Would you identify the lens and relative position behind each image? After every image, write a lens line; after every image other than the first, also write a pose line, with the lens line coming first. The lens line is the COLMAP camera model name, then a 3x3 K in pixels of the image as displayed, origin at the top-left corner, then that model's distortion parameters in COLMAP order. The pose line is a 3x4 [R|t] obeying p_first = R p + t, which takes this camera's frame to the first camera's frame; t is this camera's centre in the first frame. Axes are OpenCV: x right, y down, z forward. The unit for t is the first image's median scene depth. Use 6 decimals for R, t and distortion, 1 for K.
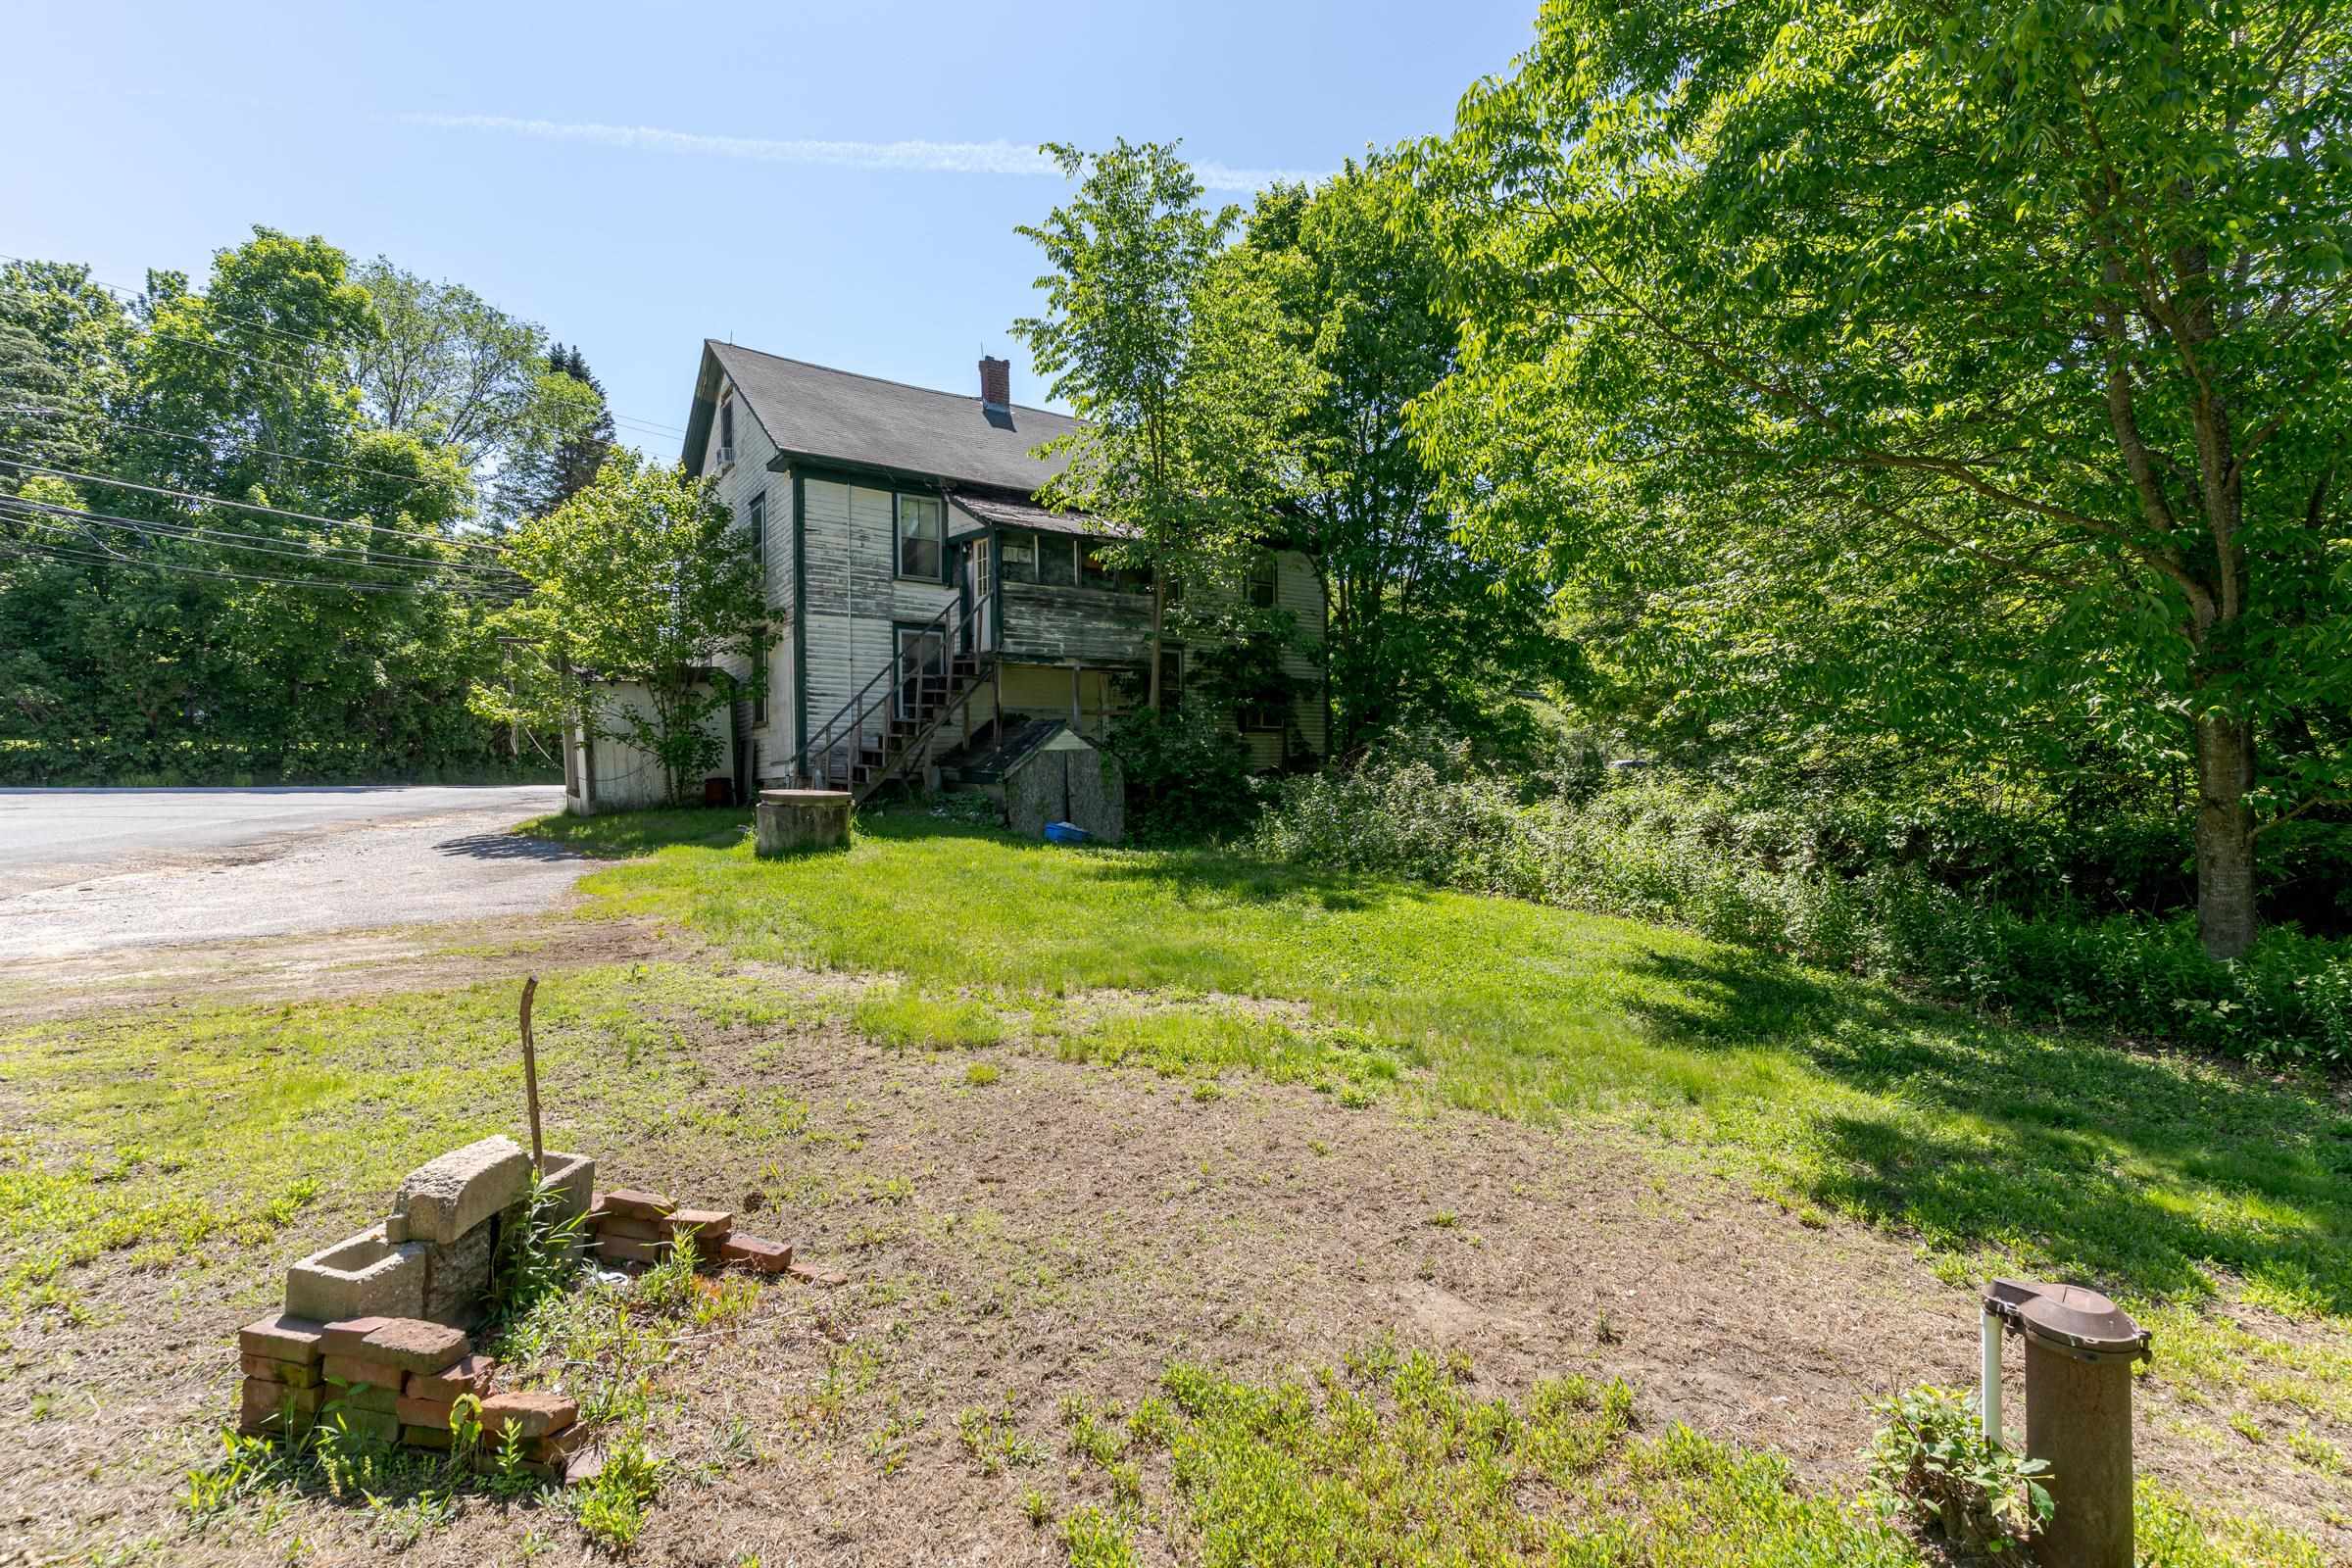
lens RADIAL K [[1113.8, 0, 1179.6], [0, 1113.8, 779.0], [0, 0, 1]] dist [-0.001115, 0.001670]
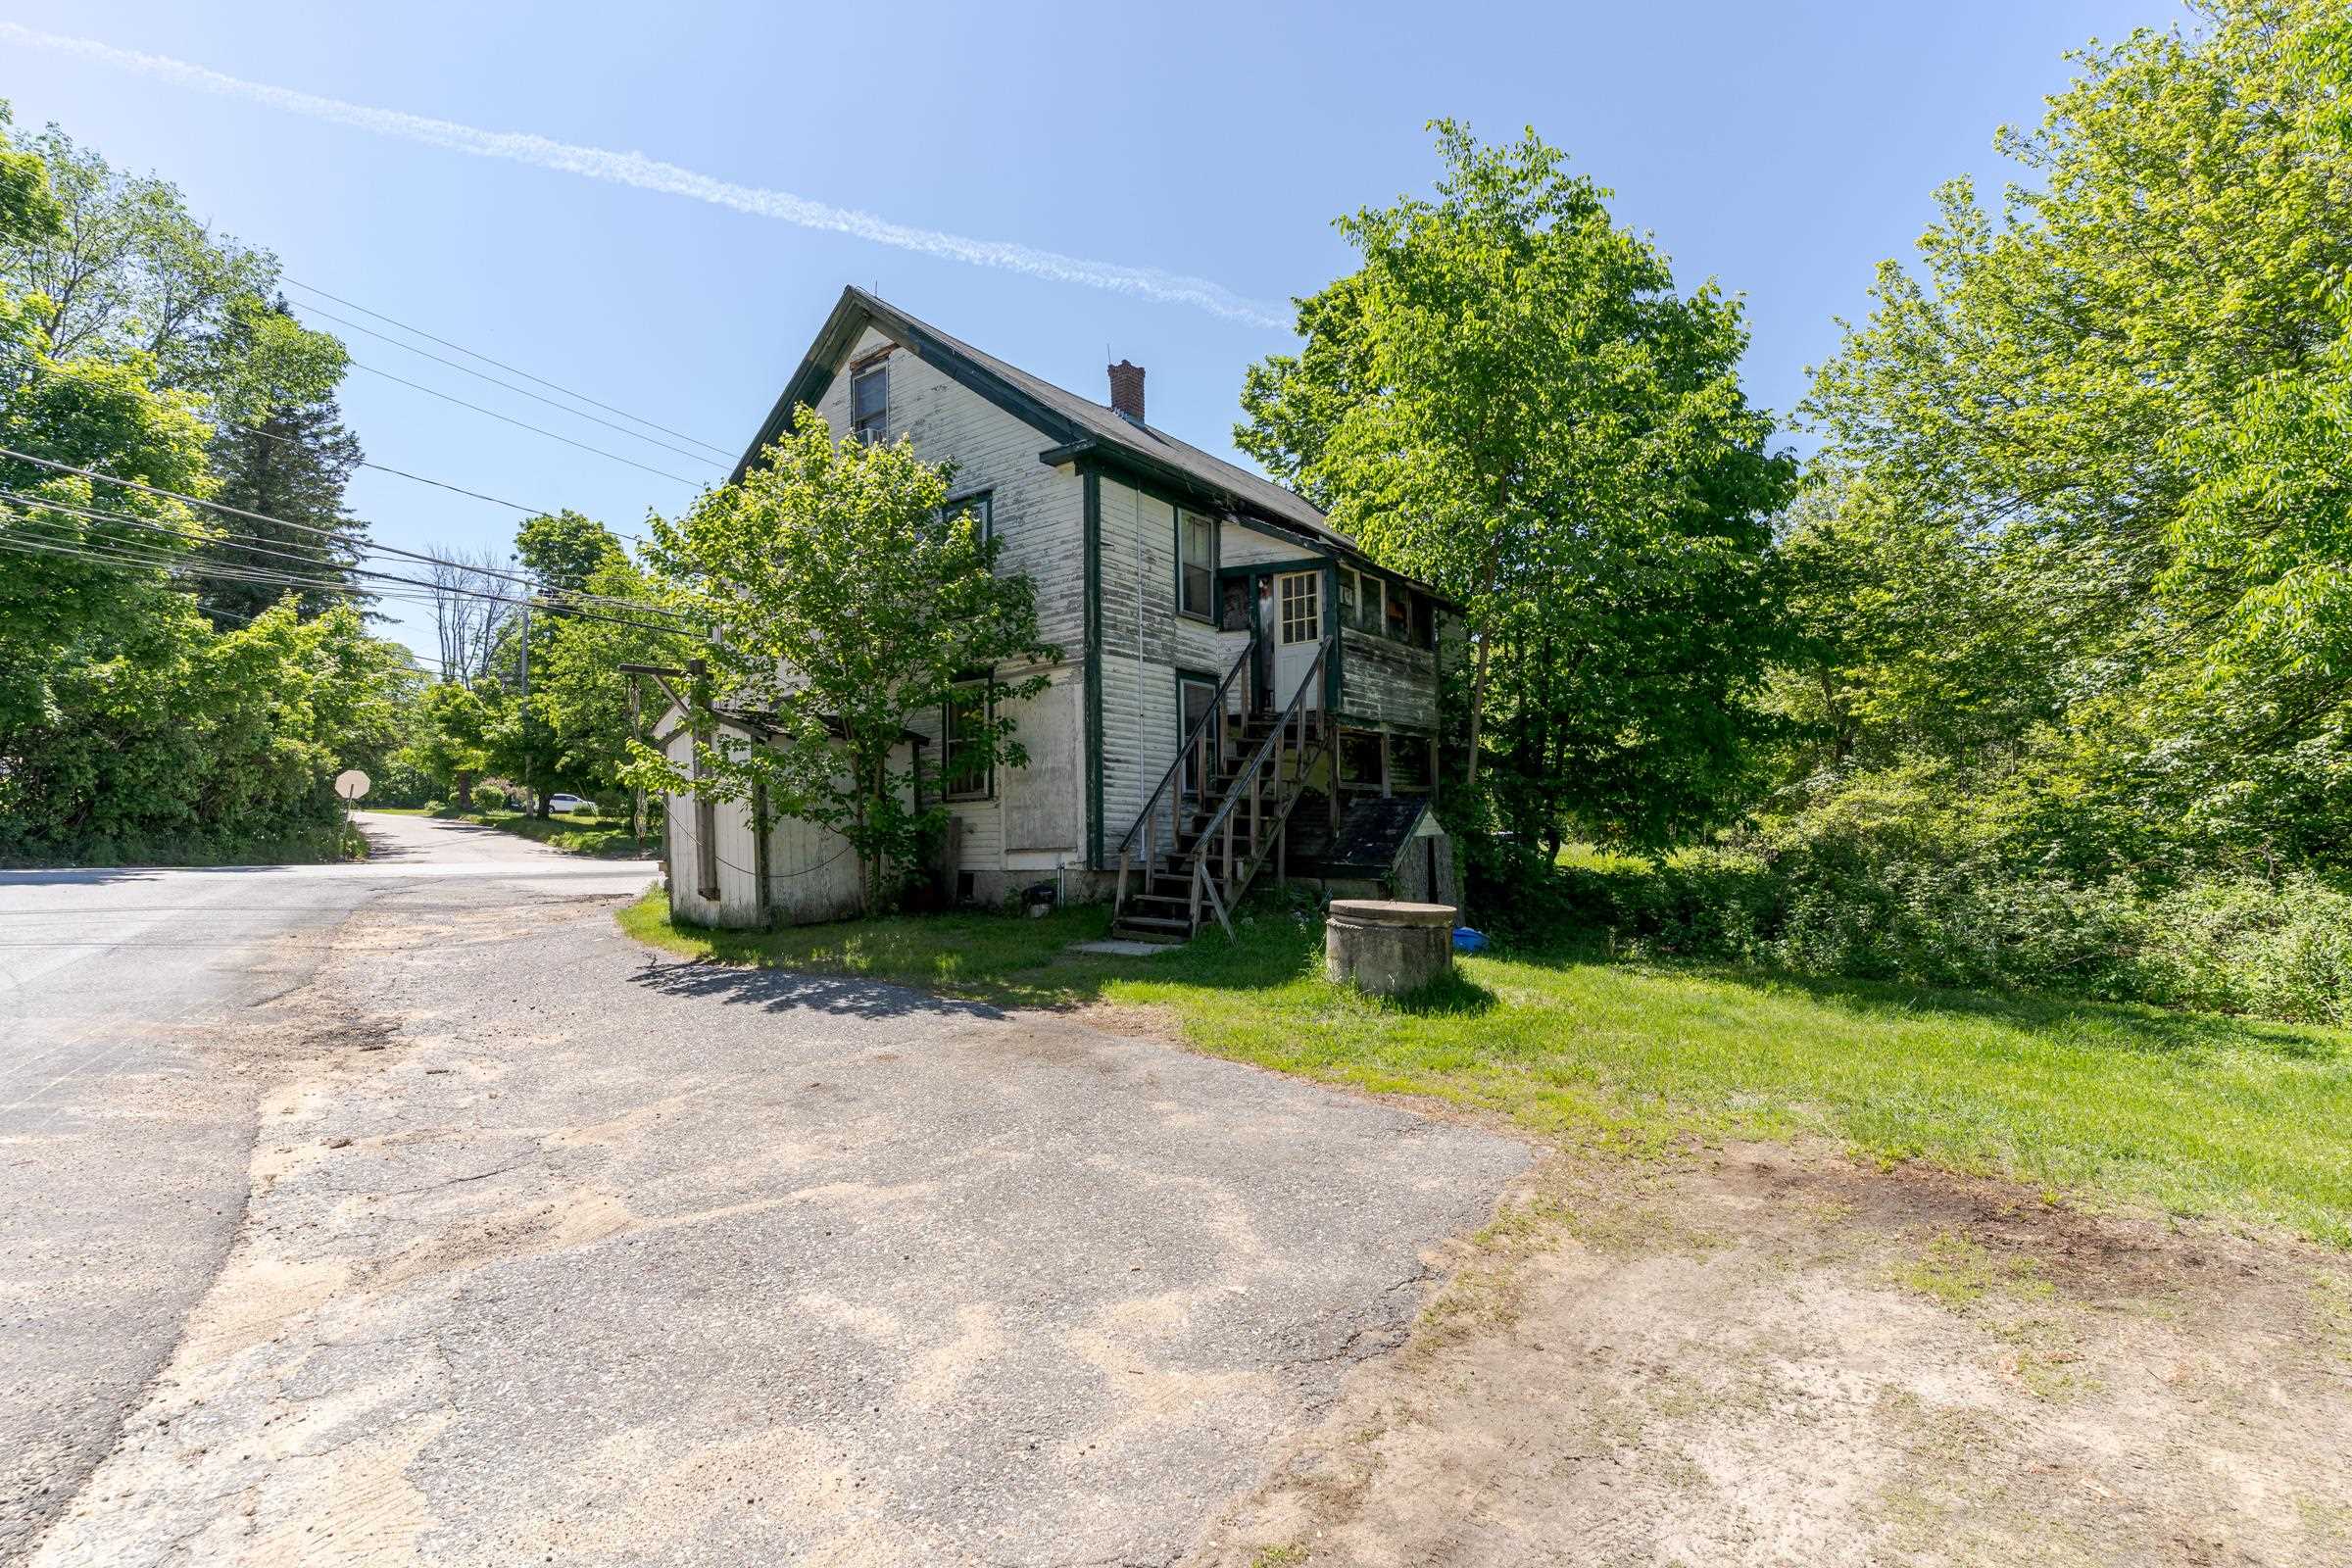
lens RADIAL K [[1113.8, 0, 1174.6], [0, 1113.8, 784.7], [0, 0, 1]] dist [-0.001115, 0.001670]
pose [[0.953094, 0.013326, 0.302382, -0.491233], [0.001327, 0.998837, -0.048201, -0.021953], [-0.302672, 0.046342, 0.951967, 0.255395]]
